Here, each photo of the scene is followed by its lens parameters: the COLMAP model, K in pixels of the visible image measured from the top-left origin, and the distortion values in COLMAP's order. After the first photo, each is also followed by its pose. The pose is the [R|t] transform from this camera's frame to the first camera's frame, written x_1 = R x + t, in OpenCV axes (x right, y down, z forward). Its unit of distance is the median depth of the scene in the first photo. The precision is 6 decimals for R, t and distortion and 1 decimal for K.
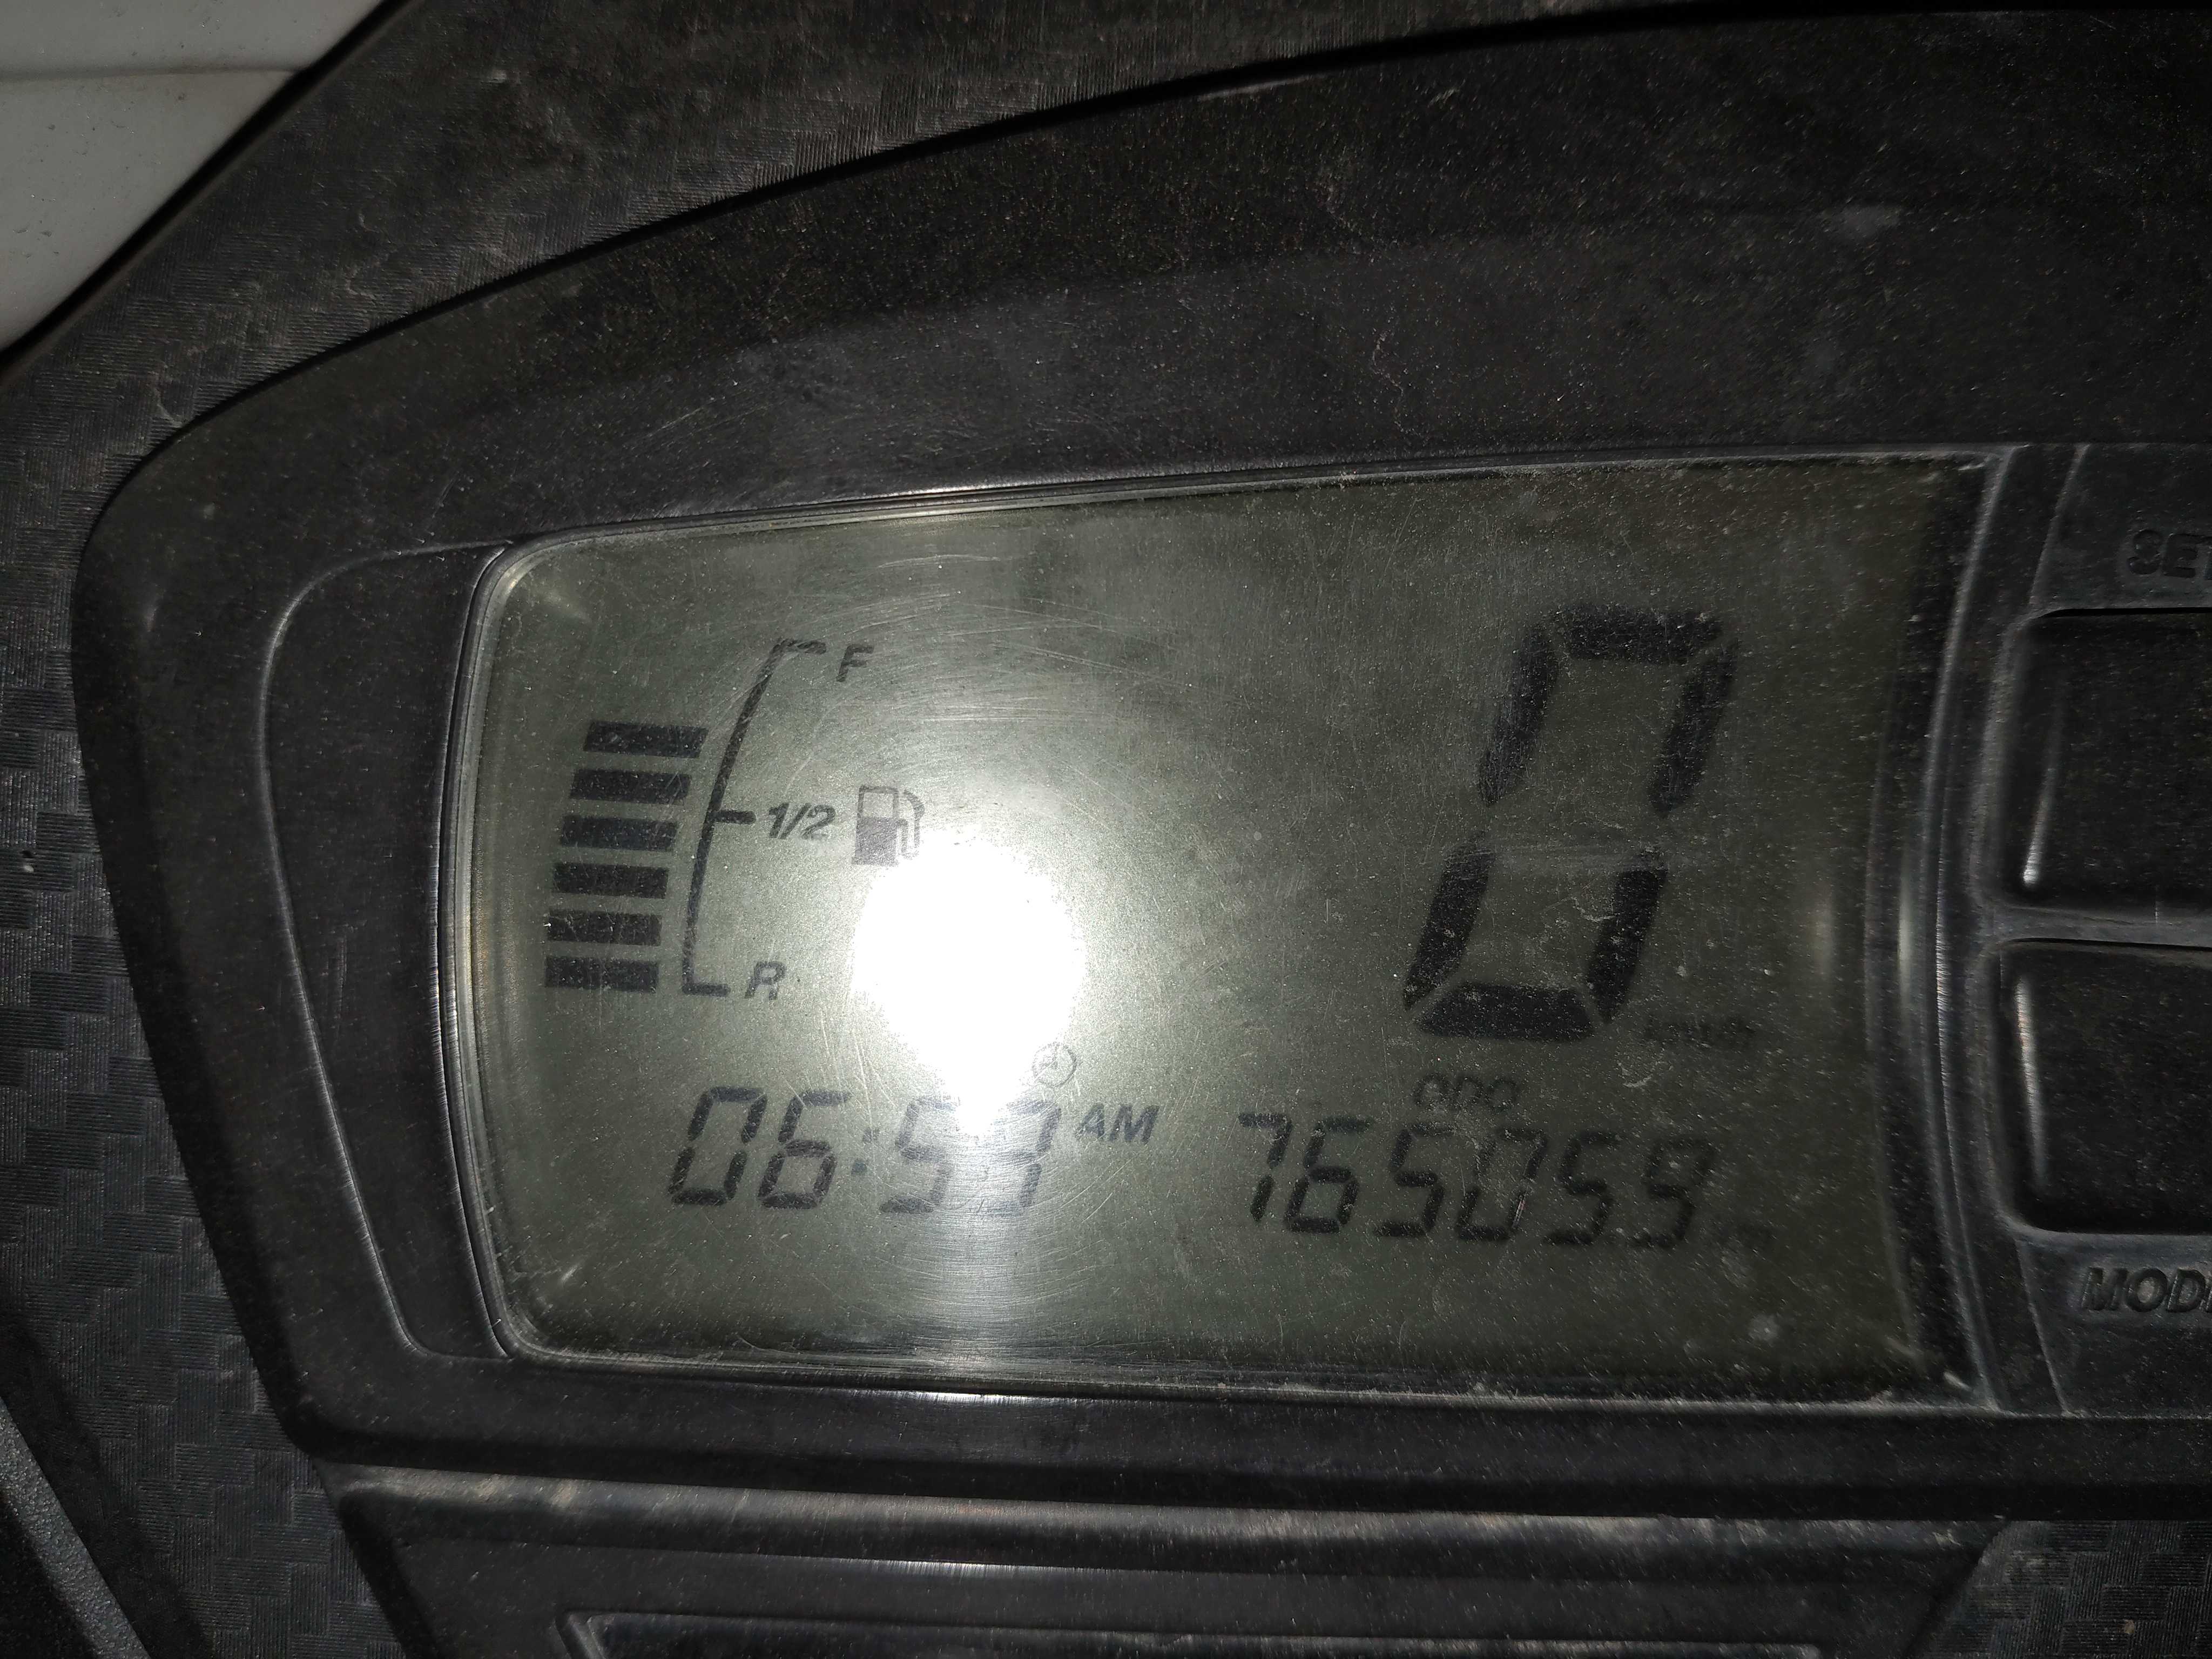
lens RADIAL K [[1895.3, 0, 1112.8], [0, 1895.3, 829.2], [0, 0, 1]] dist [-0.087906, 0.008883]
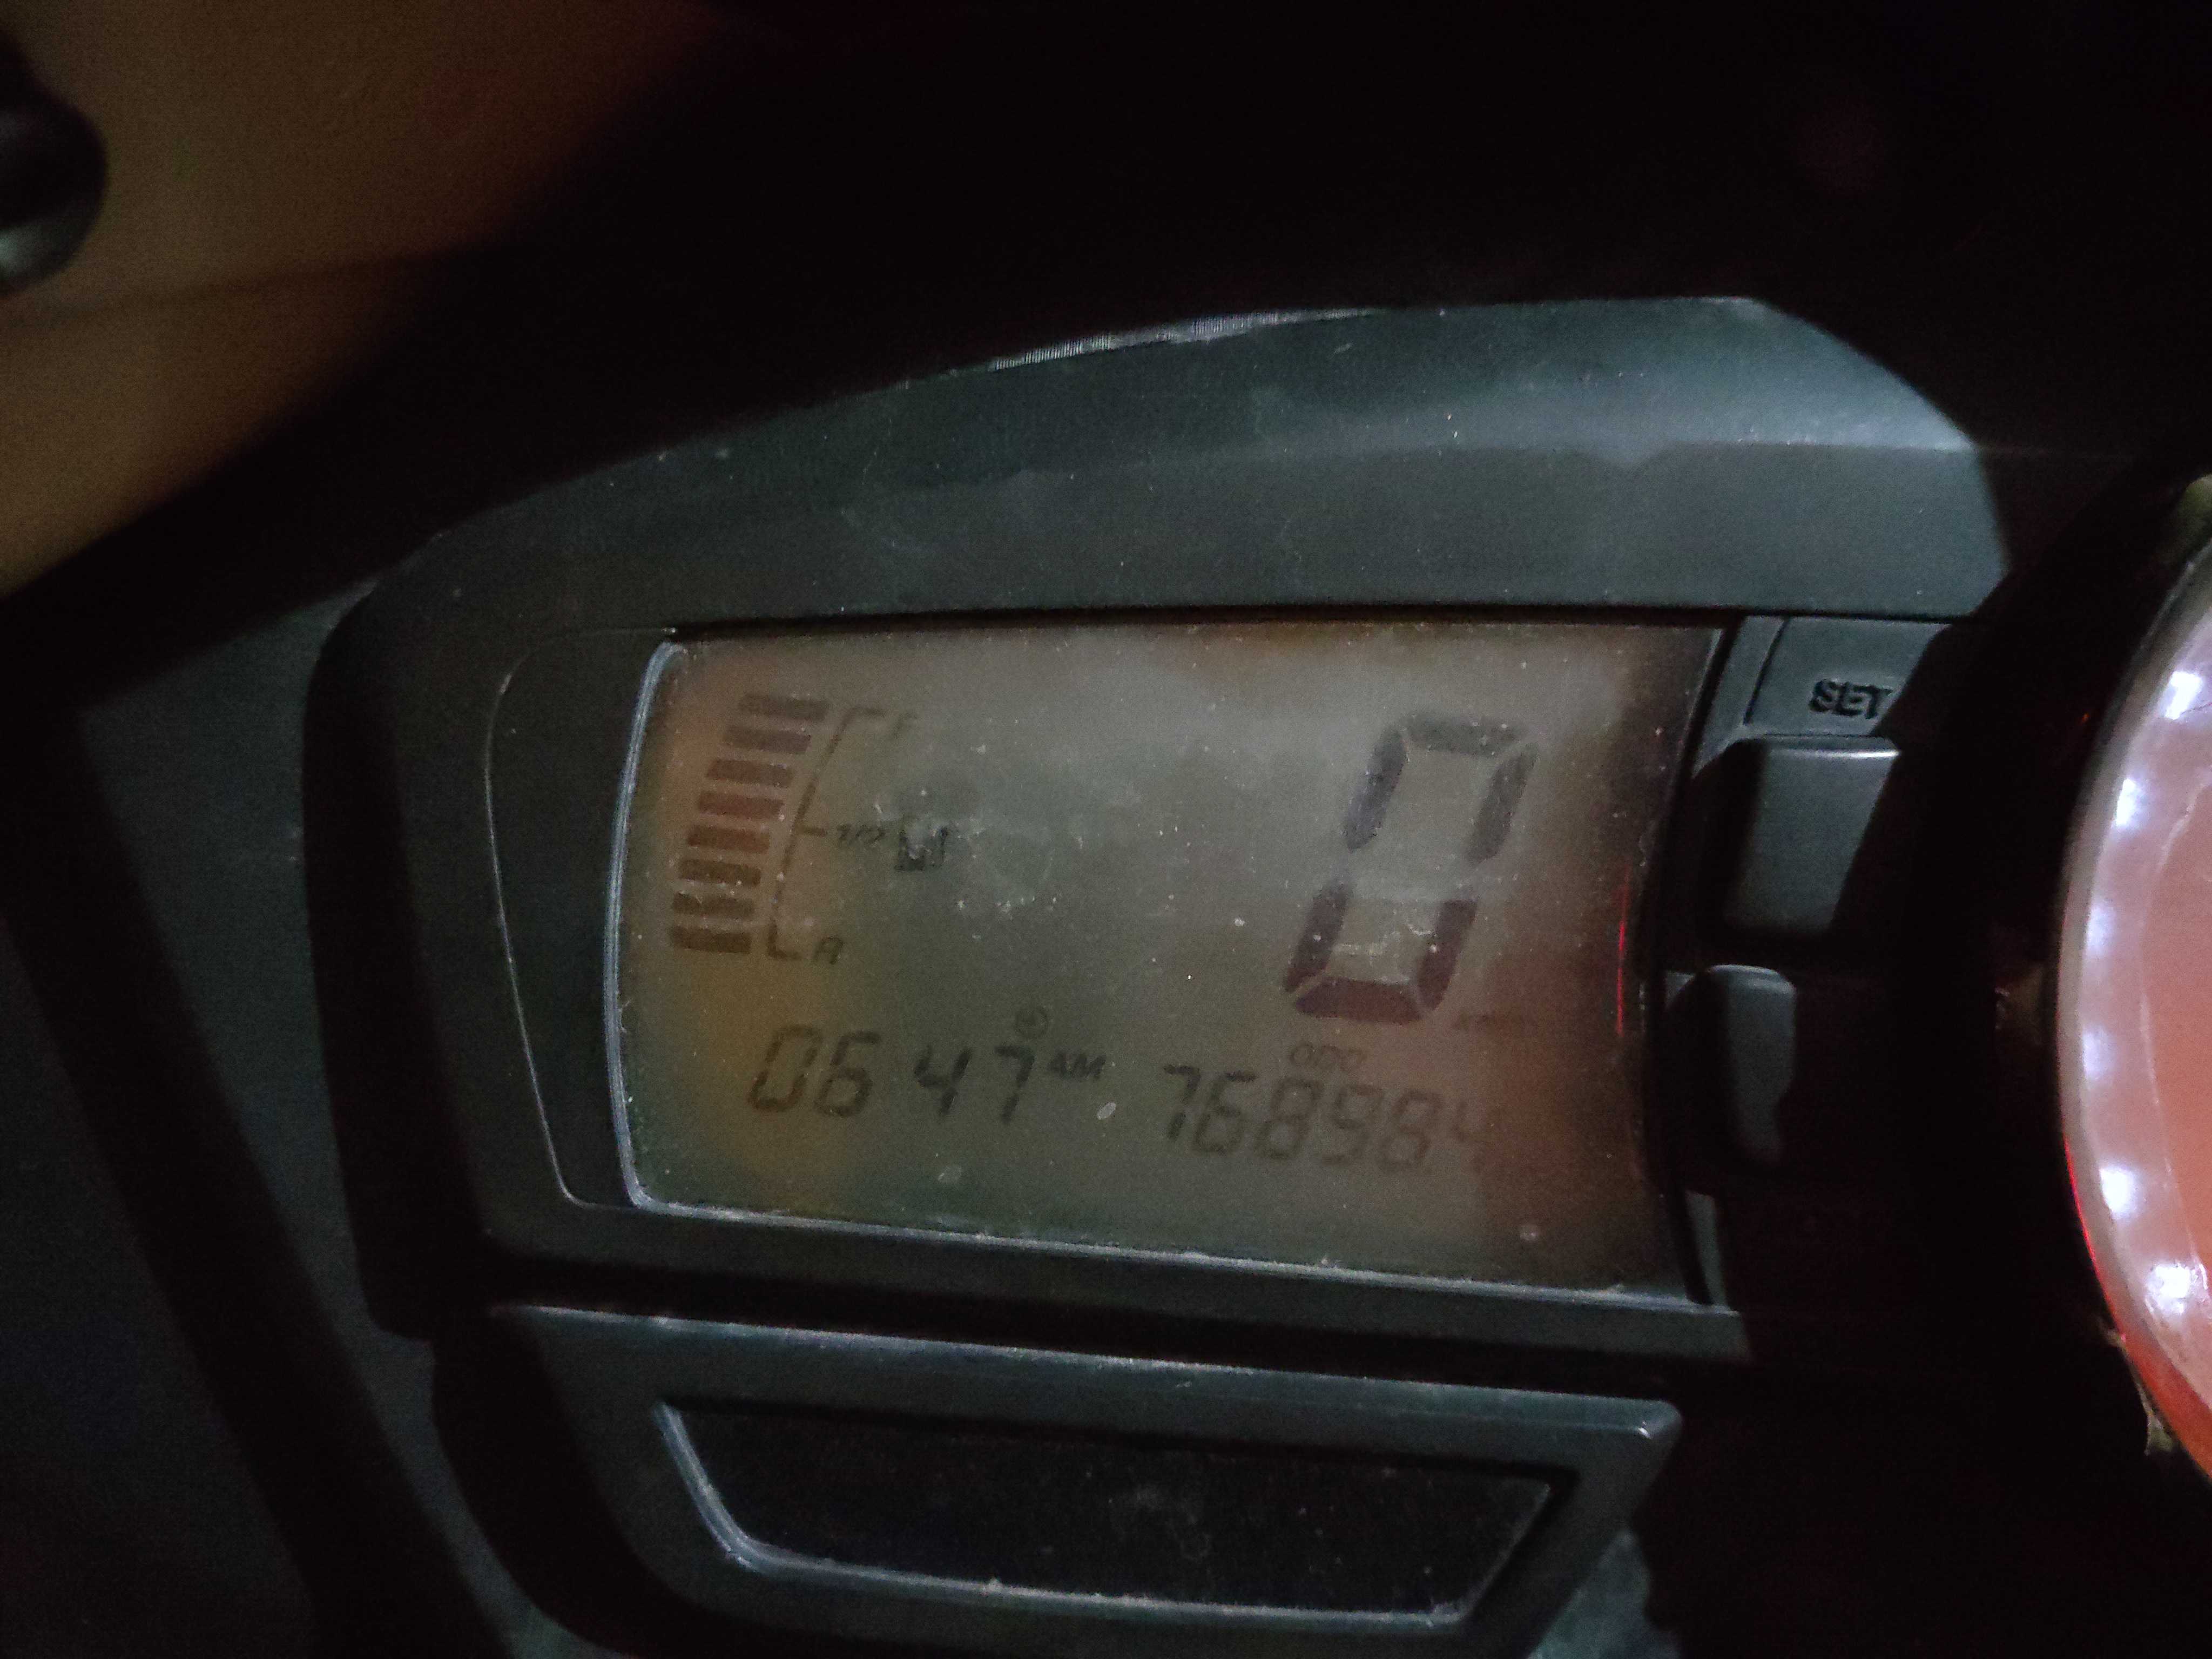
lens RADIAL K [[1800.6, 0, 1097.6], [0, 1800.6, 838.1], [0, 0, 1]] dist [-0.054596, -0.028617]
pose [[0.998209, 0.050546, 0.032004, -0.032995], [-0.049550, 0.998284, -0.031192, 0.029699], [-0.033526, 0.029551, 0.999001, -0.337044]]
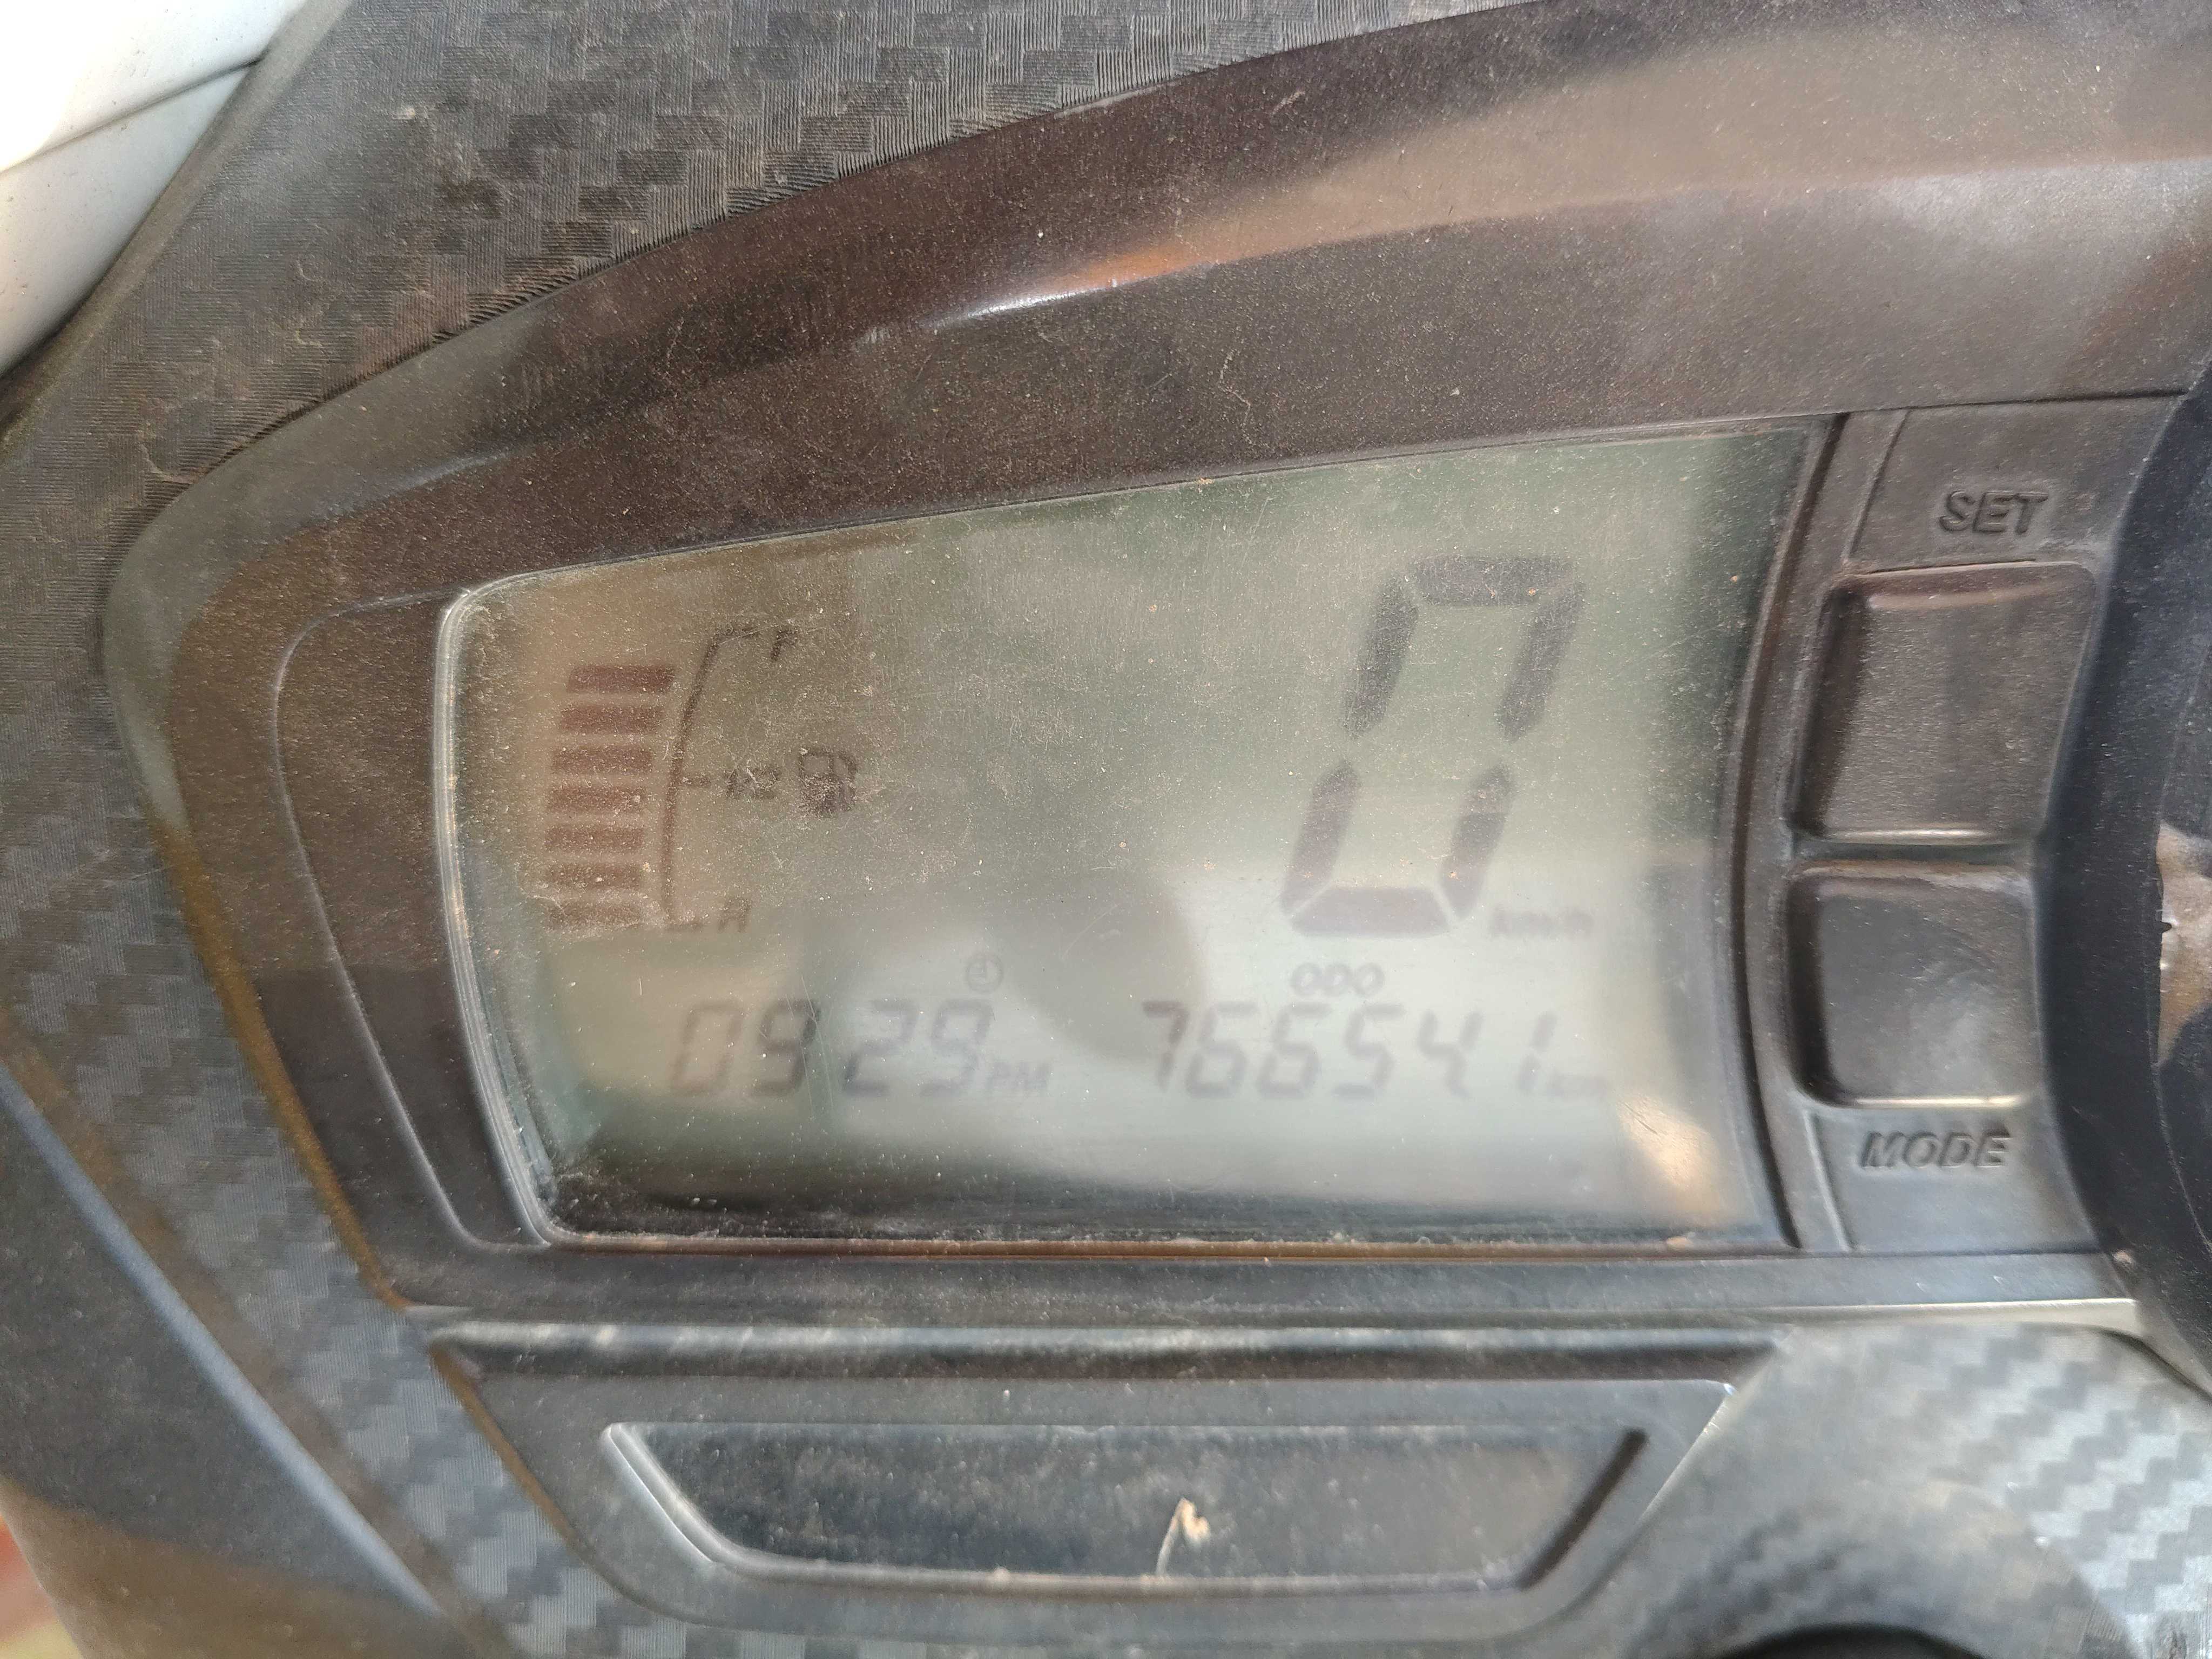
lens RADIAL K [[1800.6, 0, 1108.6], [0, 1800.6, 810.1], [0, 0, 1]] dist [-0.054596, -0.028617]
pose [[0.997971, -0.034073, -0.053779, 0.114601], [0.045613, 0.971975, 0.230617, -0.236454], [0.044414, -0.232602, 0.971557, -0.065744]]
